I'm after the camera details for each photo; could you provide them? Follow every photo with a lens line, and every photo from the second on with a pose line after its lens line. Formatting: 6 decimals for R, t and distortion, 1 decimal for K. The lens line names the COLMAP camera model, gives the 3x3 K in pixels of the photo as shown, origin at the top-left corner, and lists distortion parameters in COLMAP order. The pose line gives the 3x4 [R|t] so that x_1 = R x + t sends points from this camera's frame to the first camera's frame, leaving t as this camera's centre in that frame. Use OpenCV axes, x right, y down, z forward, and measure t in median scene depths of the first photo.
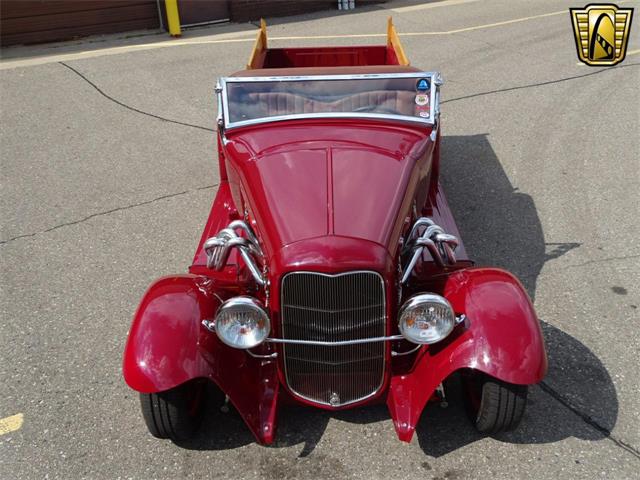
lens RADIAL K [[638.1, 0, 323.2], [0, 638.1, 239.2], [0, 0, 1]] dist [-0.004673, 0.013037]
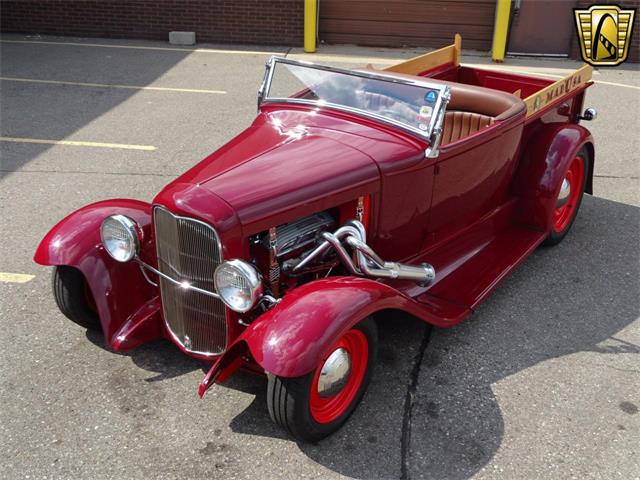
lens RADIAL K [[701.1, 0, 320.0], [0, 701.1, 240.0], [0, 0, 1]] dist [0.006868, 0.013891]
pose [[0.812649, 0.292904, -0.503794, 0.607324], [-0.328430, 0.944332, 0.019253, -0.006887], [0.481388, 0.149815, 0.863609, 0.053784]]
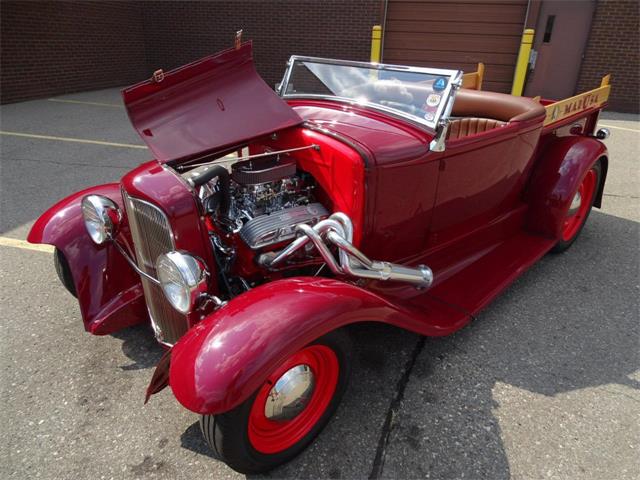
lens RADIAL K [[448.2, 0, 327.8], [0, 448.2, 241.9], [0, 0, 1]] dist [0.024983, -0.000472]
pose [[0.723759, 0.349458, -0.595022, 0.480944], [-0.379854, 0.921646, 0.079246, -0.035458], [0.576093, 0.168666, 0.799793, 0.462262]]
